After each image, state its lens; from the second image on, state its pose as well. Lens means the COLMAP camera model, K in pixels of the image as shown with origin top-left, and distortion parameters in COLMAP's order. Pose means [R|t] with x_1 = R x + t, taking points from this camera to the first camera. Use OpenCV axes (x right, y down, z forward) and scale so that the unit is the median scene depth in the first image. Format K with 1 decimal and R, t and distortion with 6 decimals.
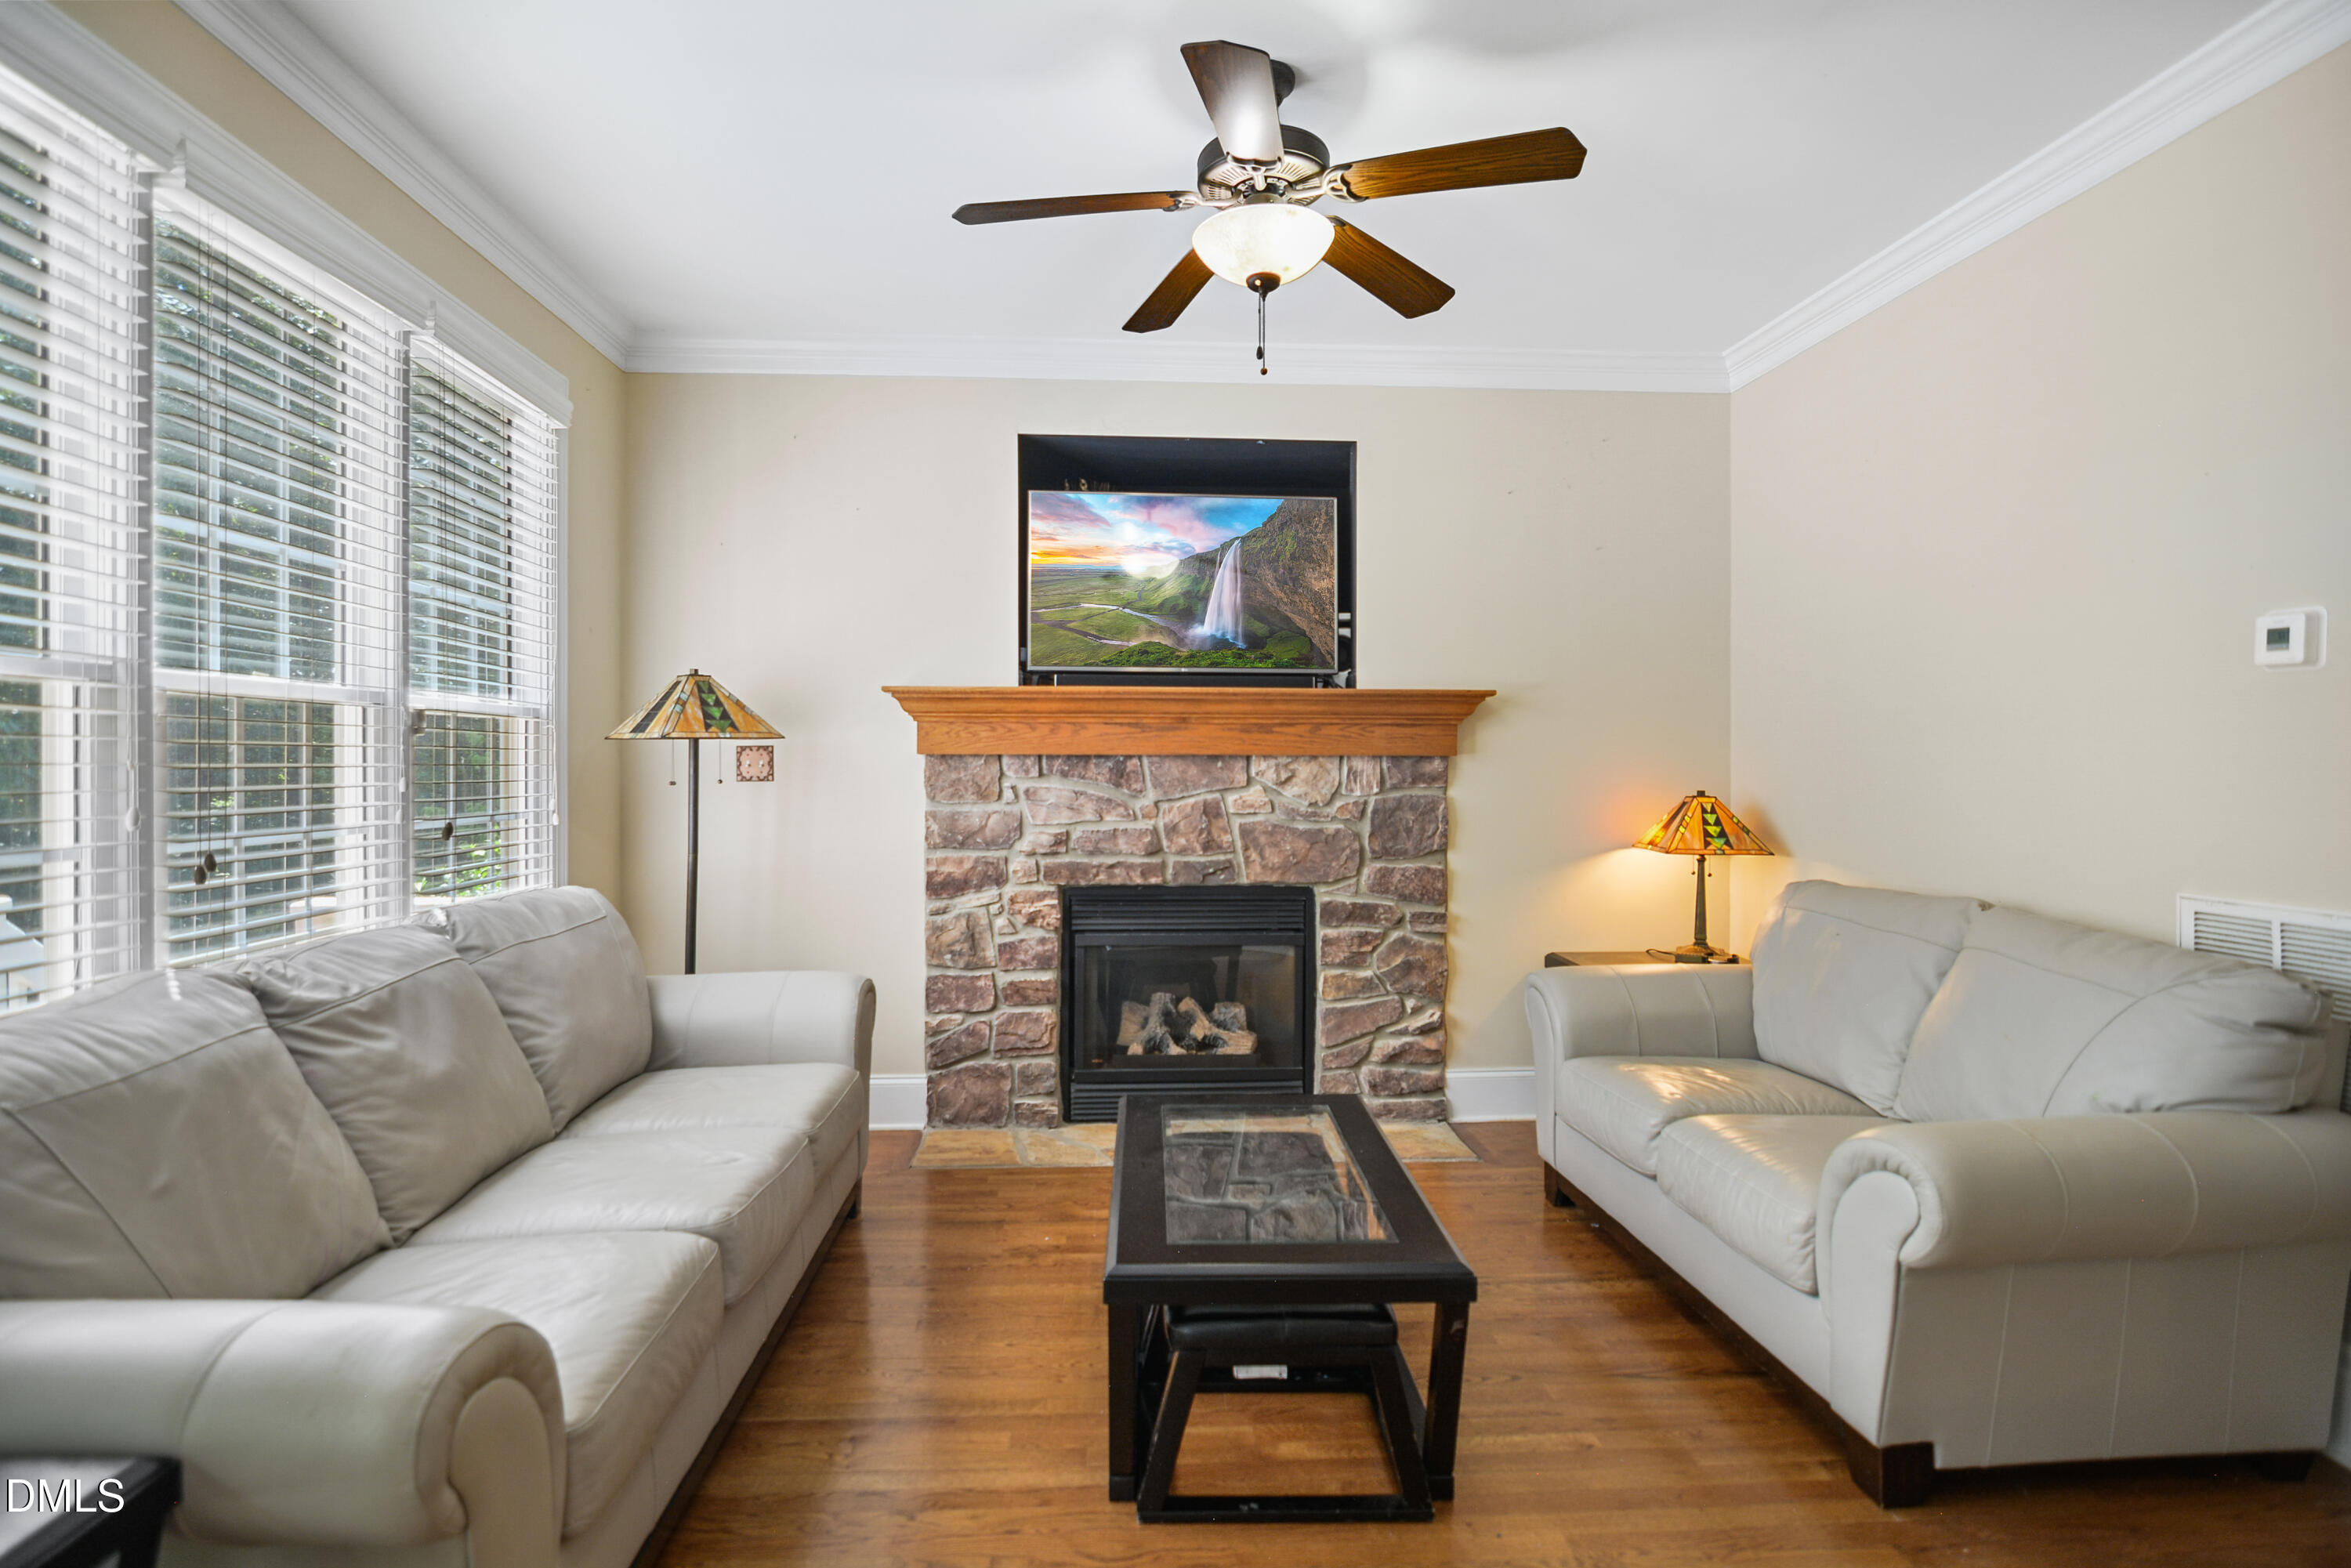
lens RADIAL K [[1168.6, 0, 1168.9], [0, 1168.6, 760.8], [0, 0, 1]] dist [-0.032548, 0.010139]
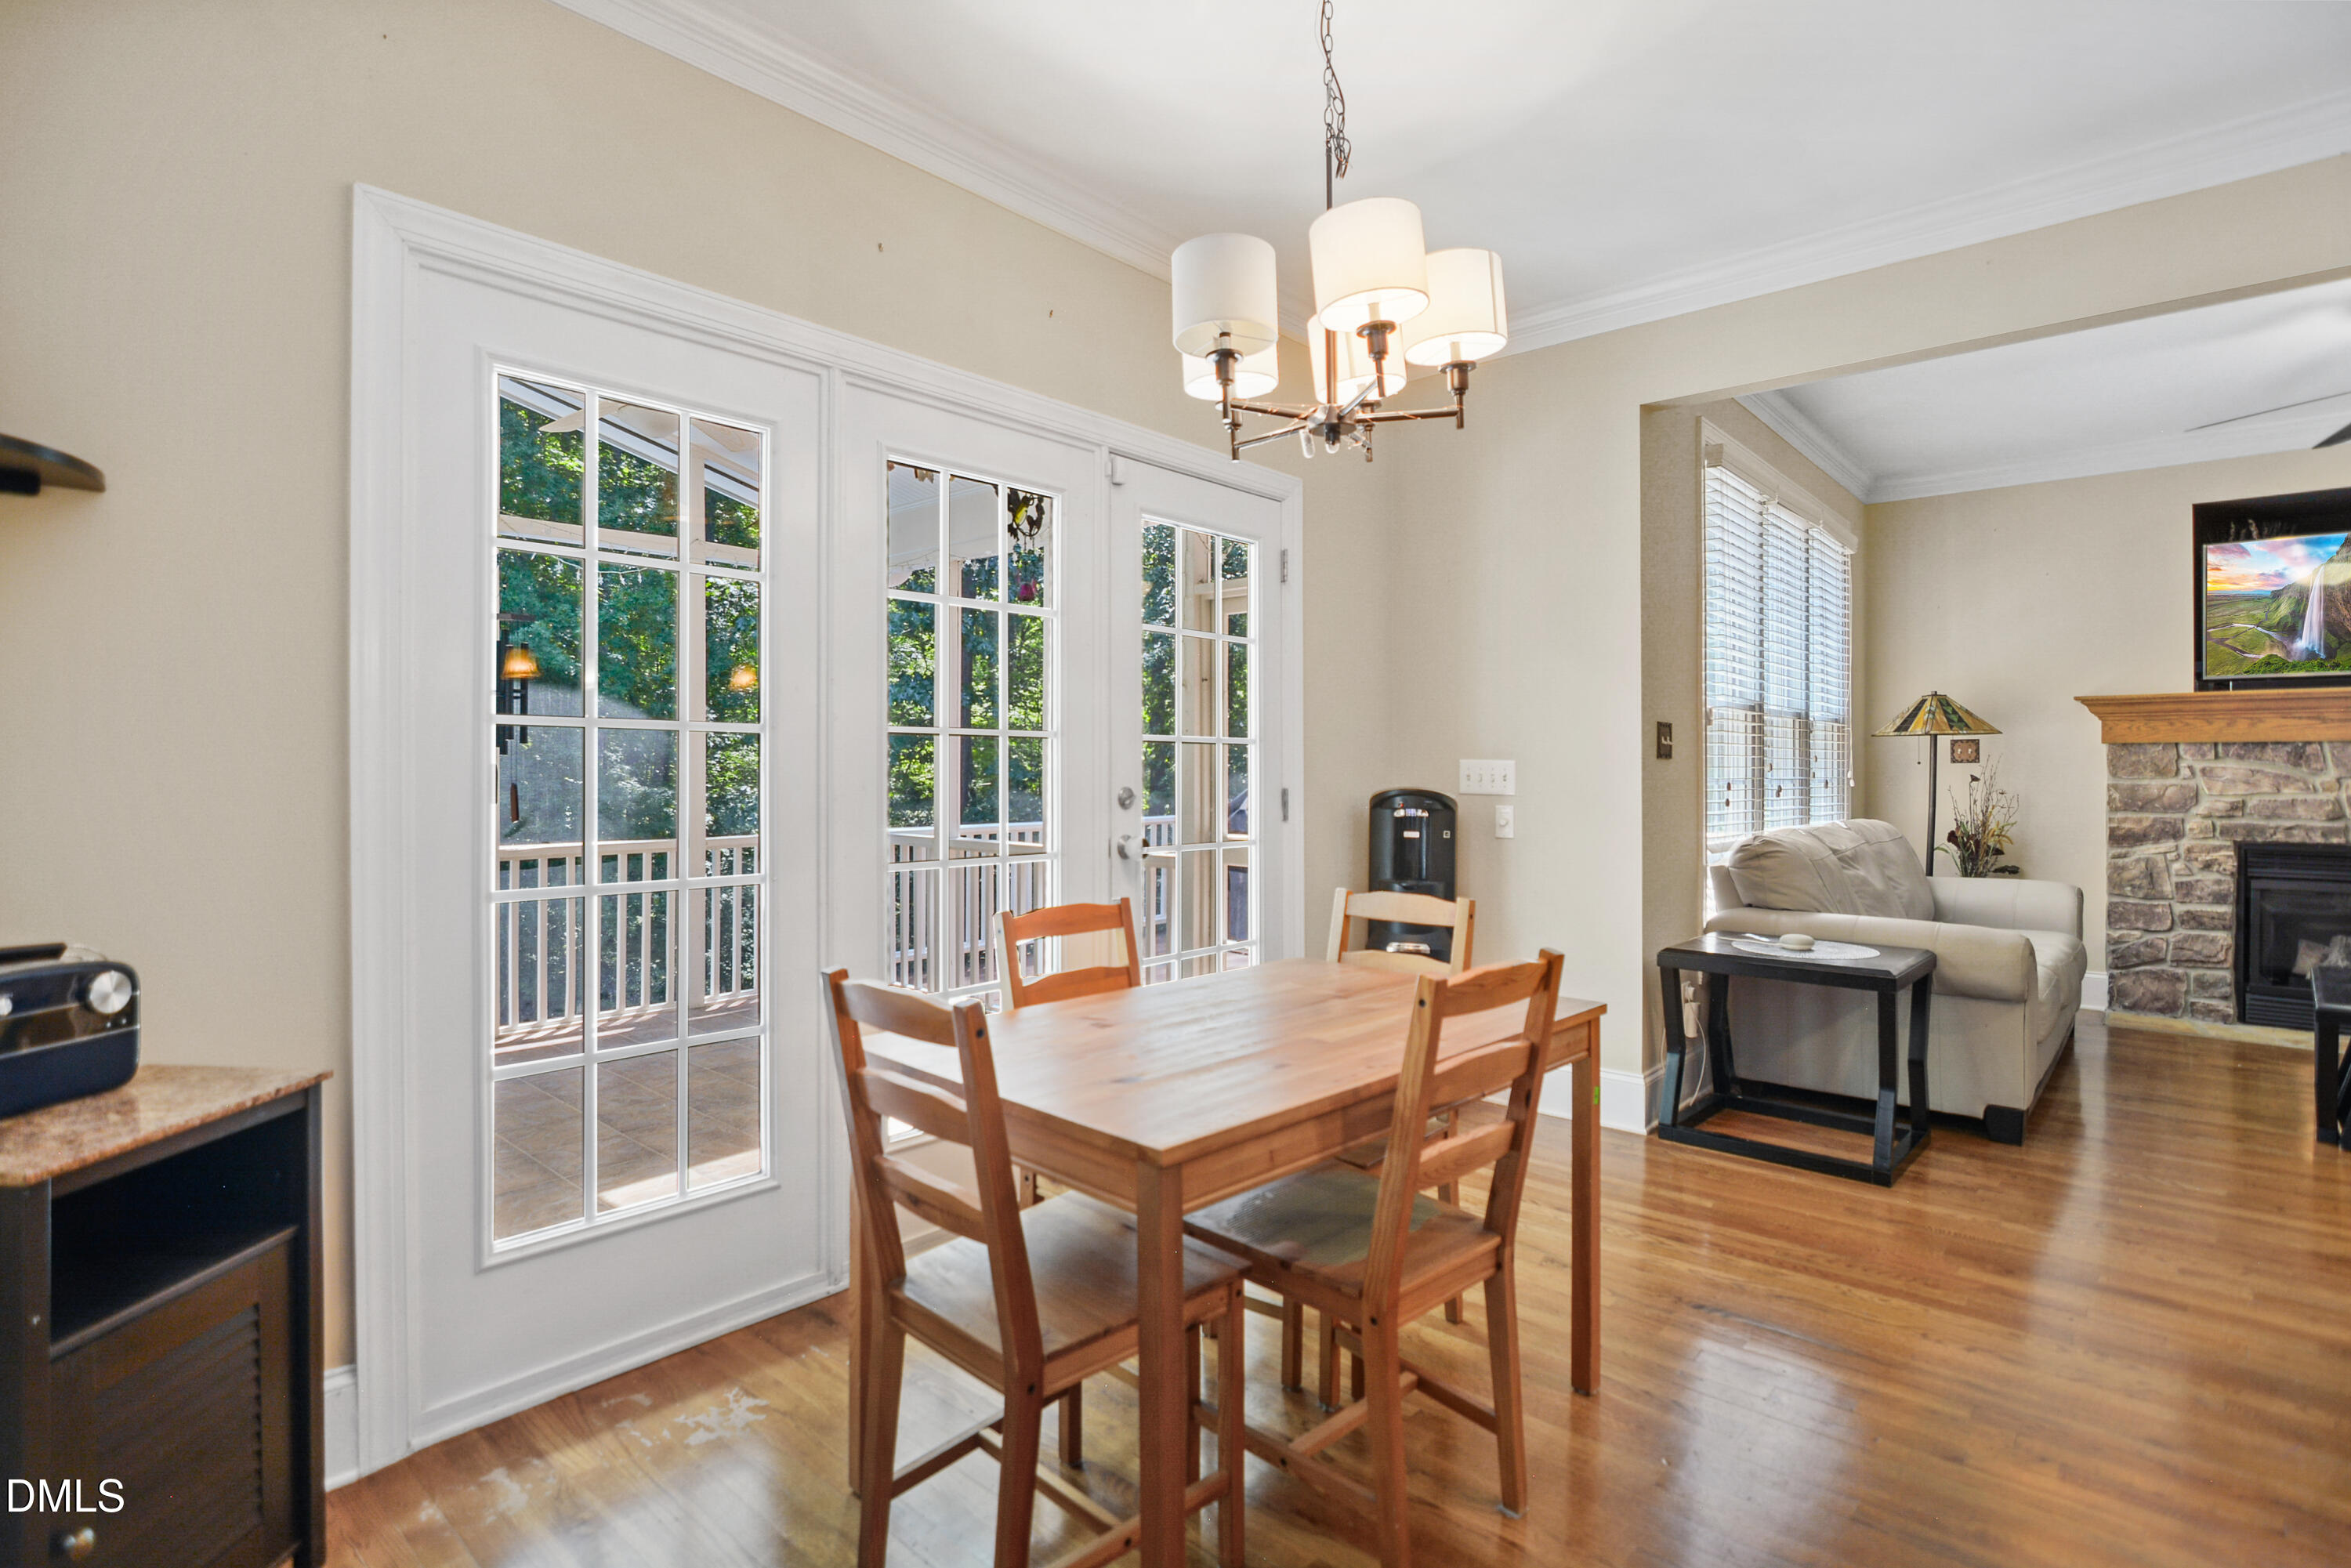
lens RADIAL K [[1168.6, 0, 1154.4], [0, 1168.6, 766.4], [0, 0, 1]] dist [-0.032548, 0.010139]
pose [[0.696941, 0.000204, -0.717129, -0.018028], [0.001424, 0.999998, 0.001668, 0.018253], [0.717127, -0.002183, 0.696939, -0.781025]]
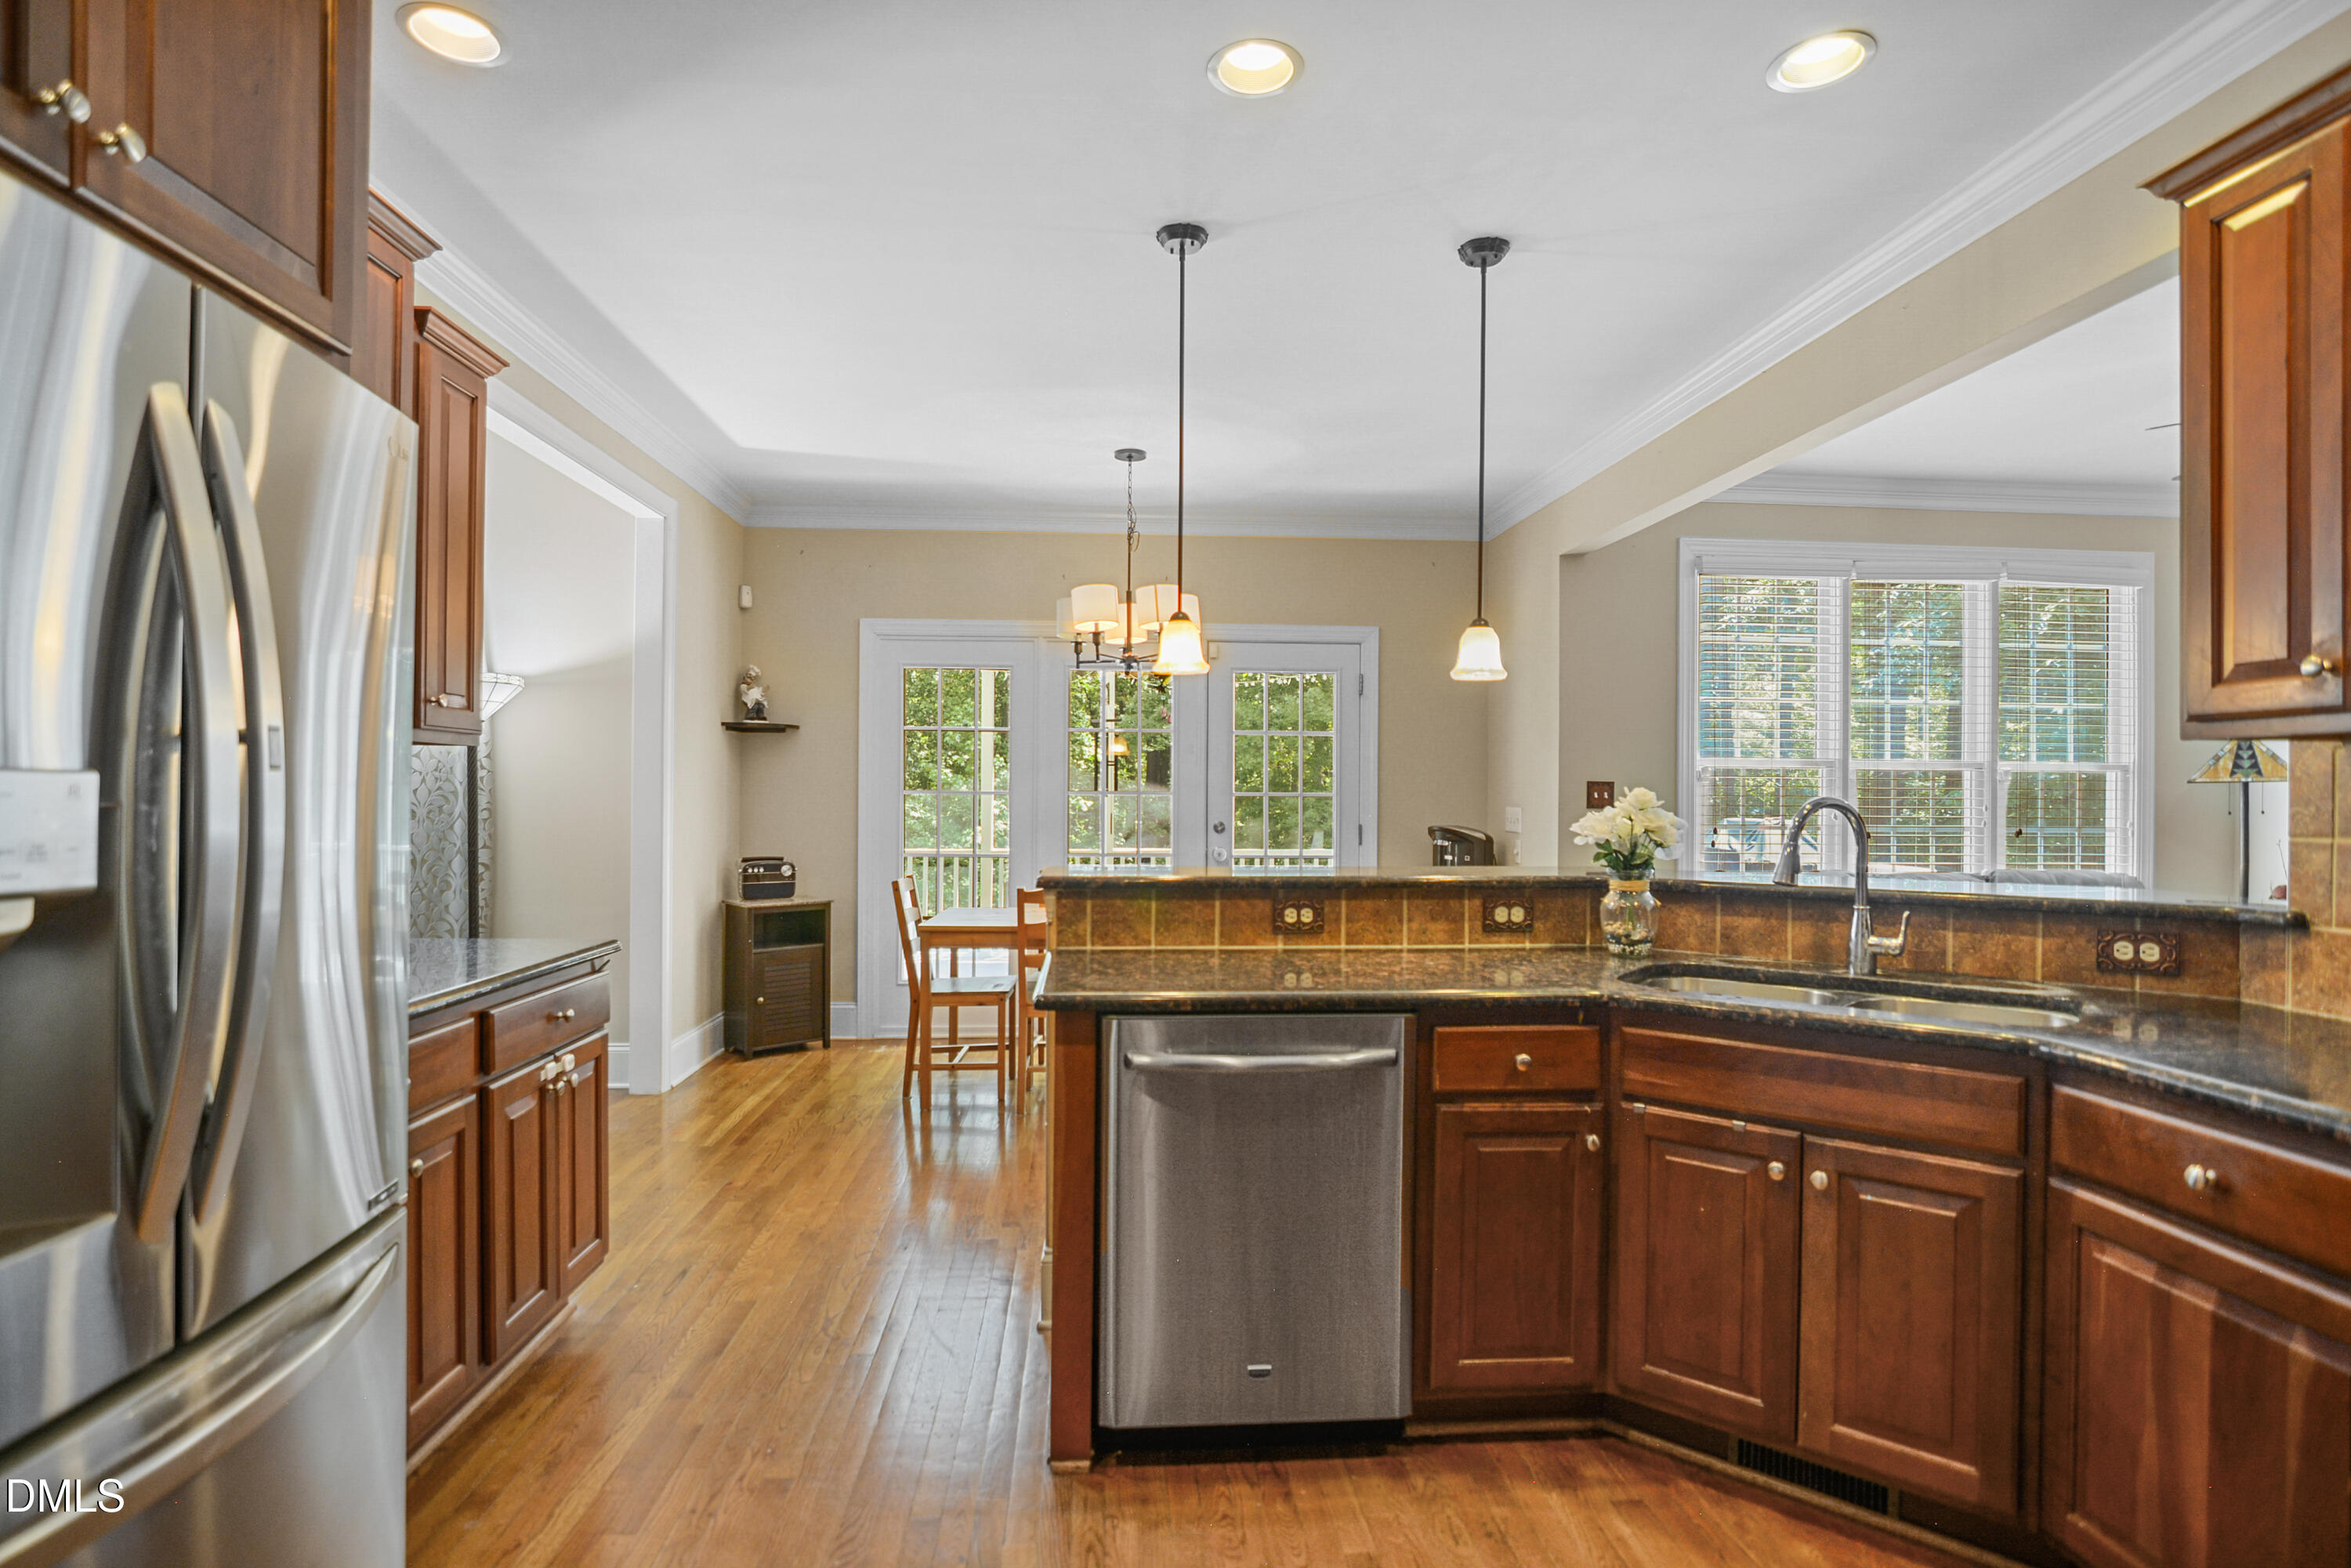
lens RADIAL K [[1168.6, 0, 1169.8], [0, 1168.6, 796.1], [0, 0, 1]] dist [-0.032548, 0.010139]
pose [[0.004227, -0.002376, -0.999988, 0.898528], [-0.004828, 0.999985, -0.002396, 0.006089], [0.999979, 0.004838, 0.004216, -0.292935]]
